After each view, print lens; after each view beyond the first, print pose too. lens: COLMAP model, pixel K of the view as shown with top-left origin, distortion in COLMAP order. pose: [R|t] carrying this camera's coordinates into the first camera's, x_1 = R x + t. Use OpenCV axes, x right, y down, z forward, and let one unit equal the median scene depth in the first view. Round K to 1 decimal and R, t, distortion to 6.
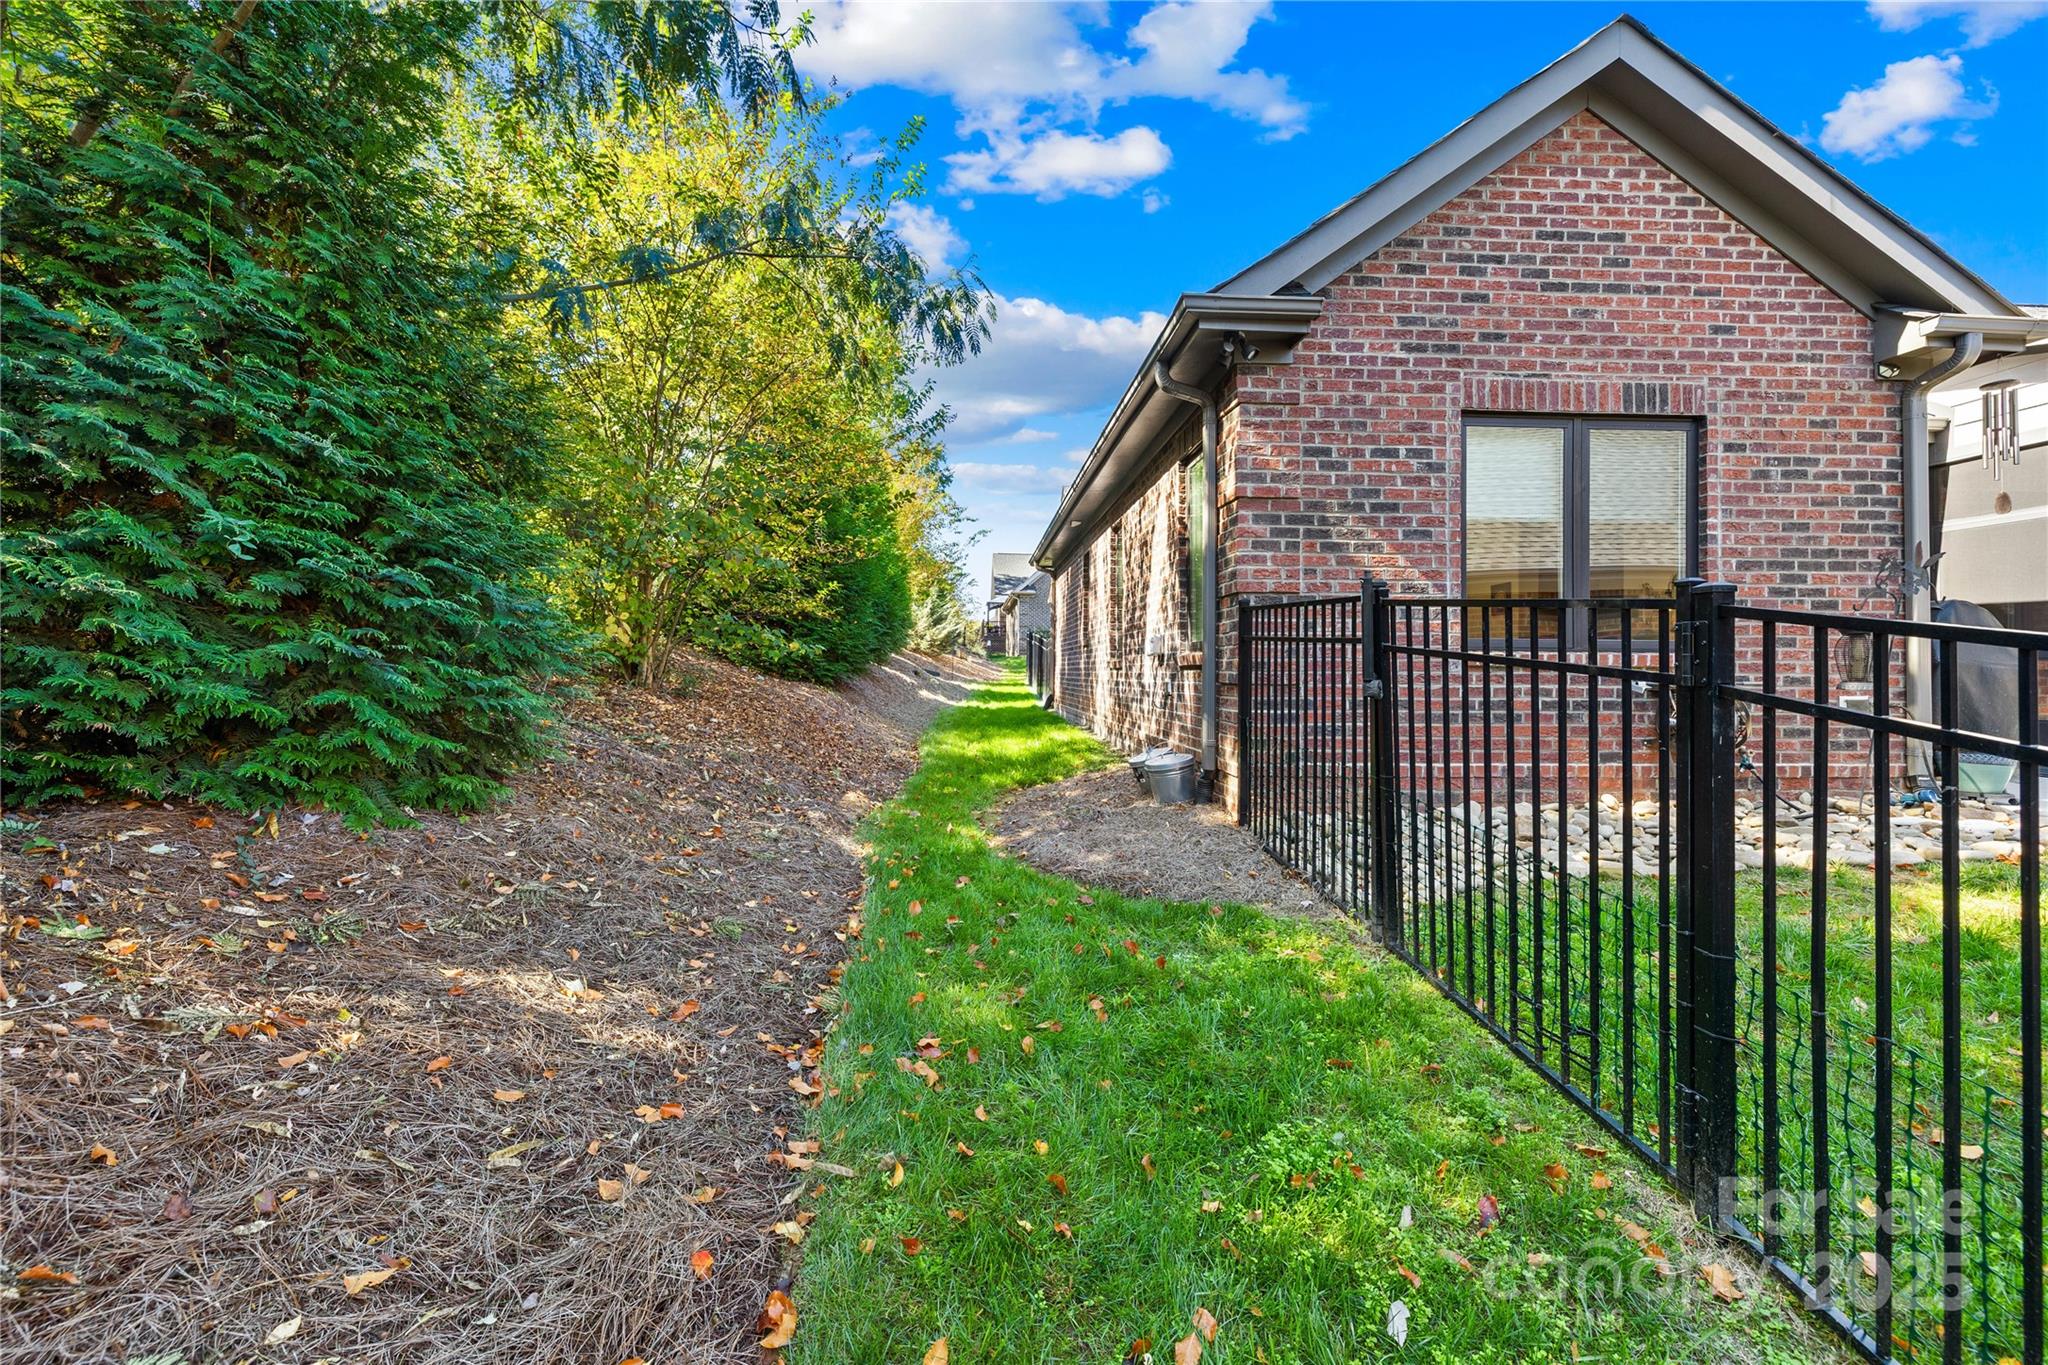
lens RADIAL K [[855.6, 0, 1012.2], [0, 855.6, 682.6], [0, 0, 1]] dist [-0.000362, -0.000033]
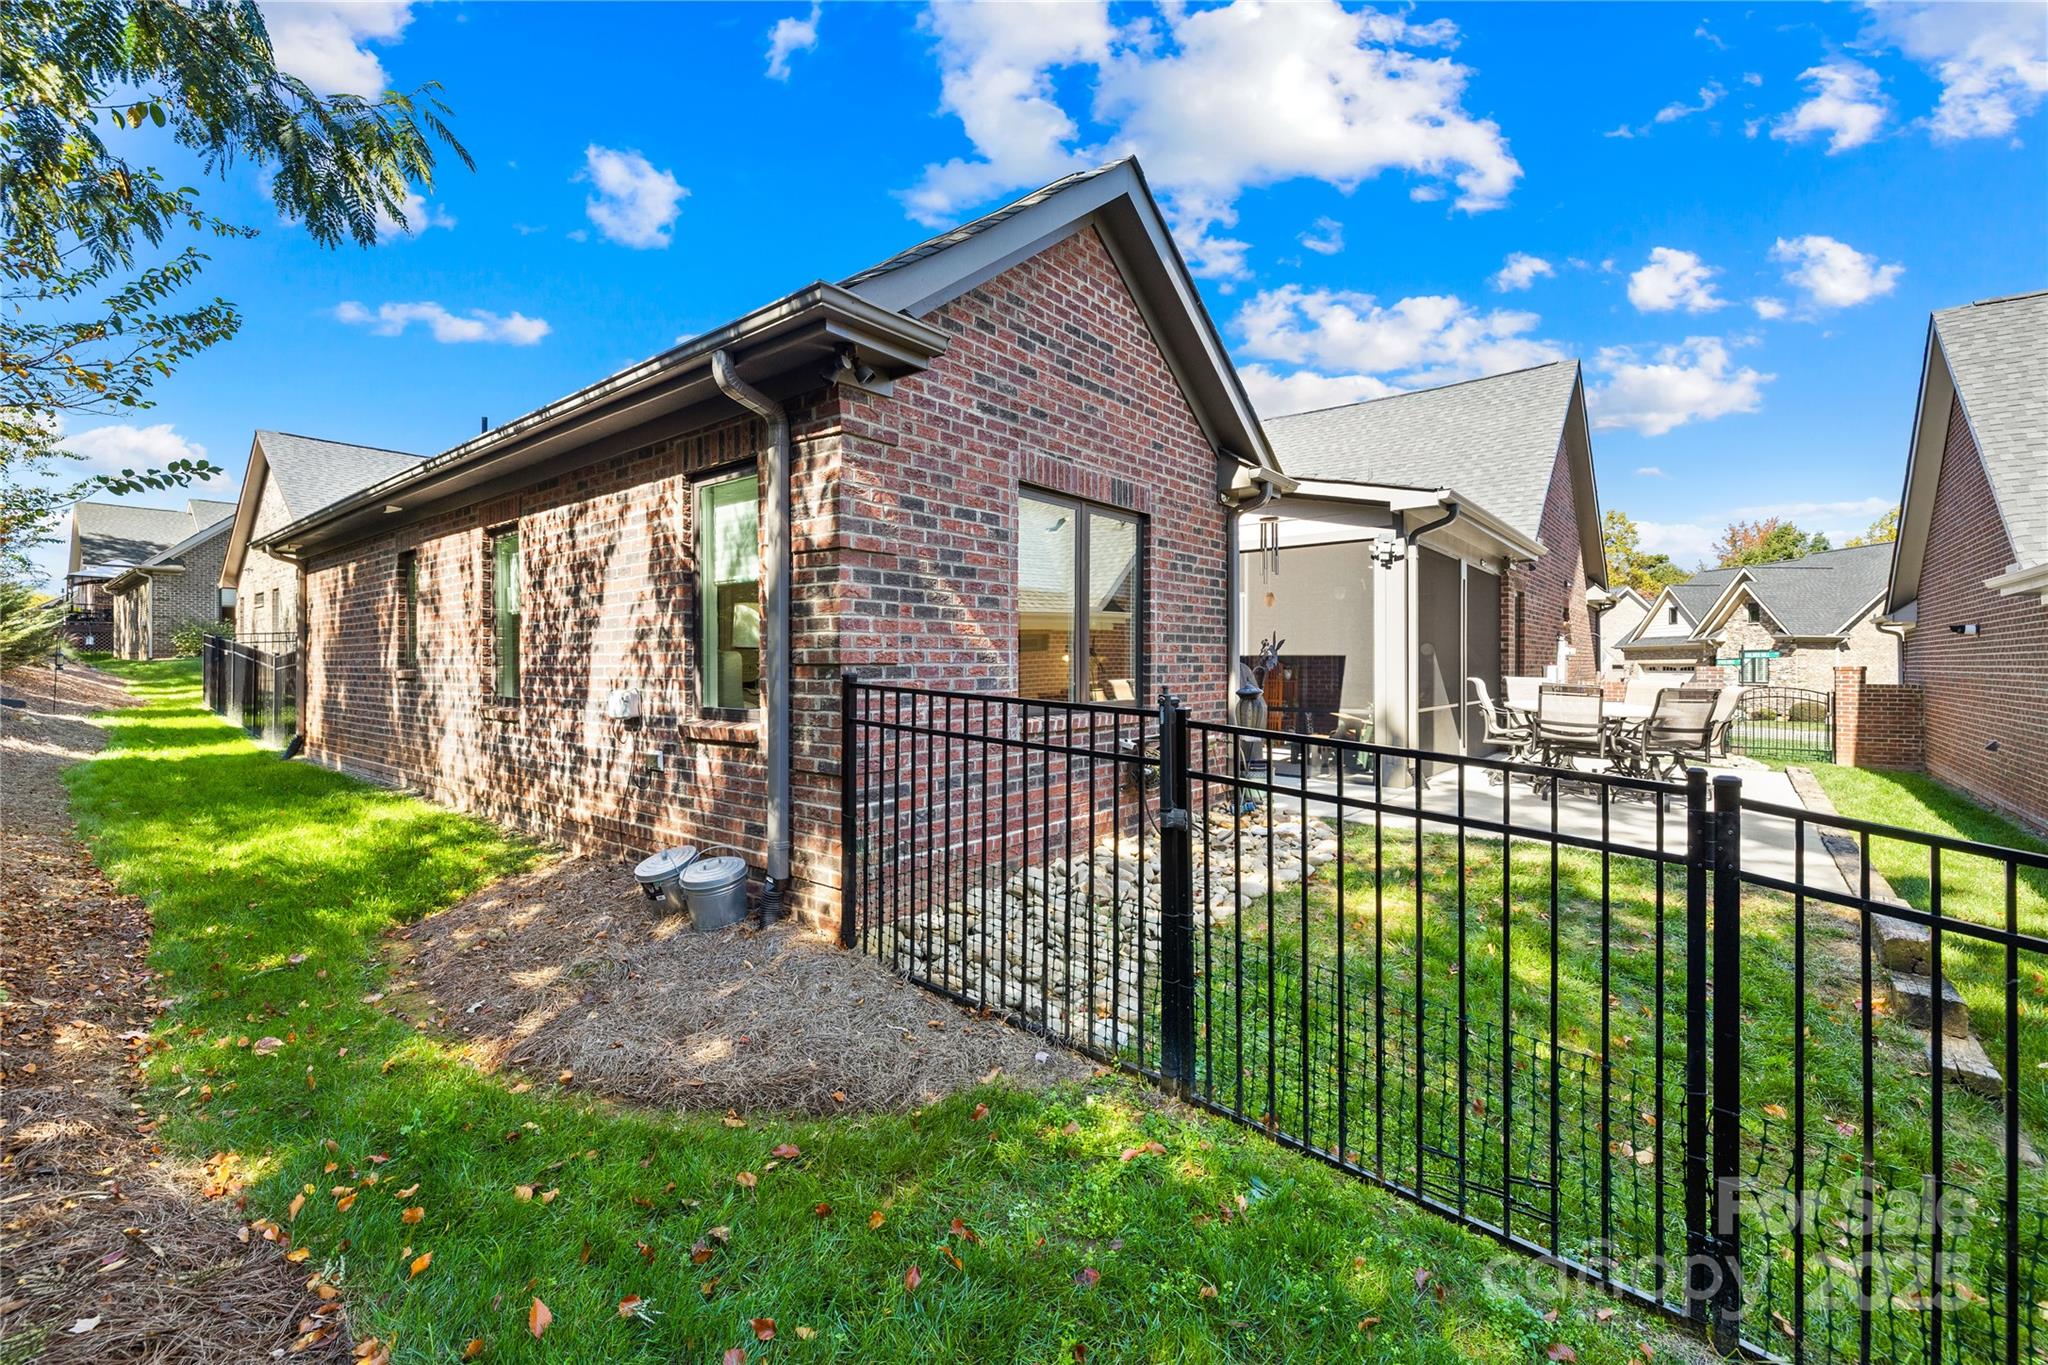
lens RADIAL K [[855.6, 0, 1012.2], [0, 855.6, 682.6], [0, 0, 1]] dist [-0.000362, -0.000033]
pose [[0.688237, -0.019134, 0.725233, -0.211456], [0.017554, 0.999799, 0.009719, -0.091320], [-0.725273, 0.006041, 0.688435, 0.315946]]
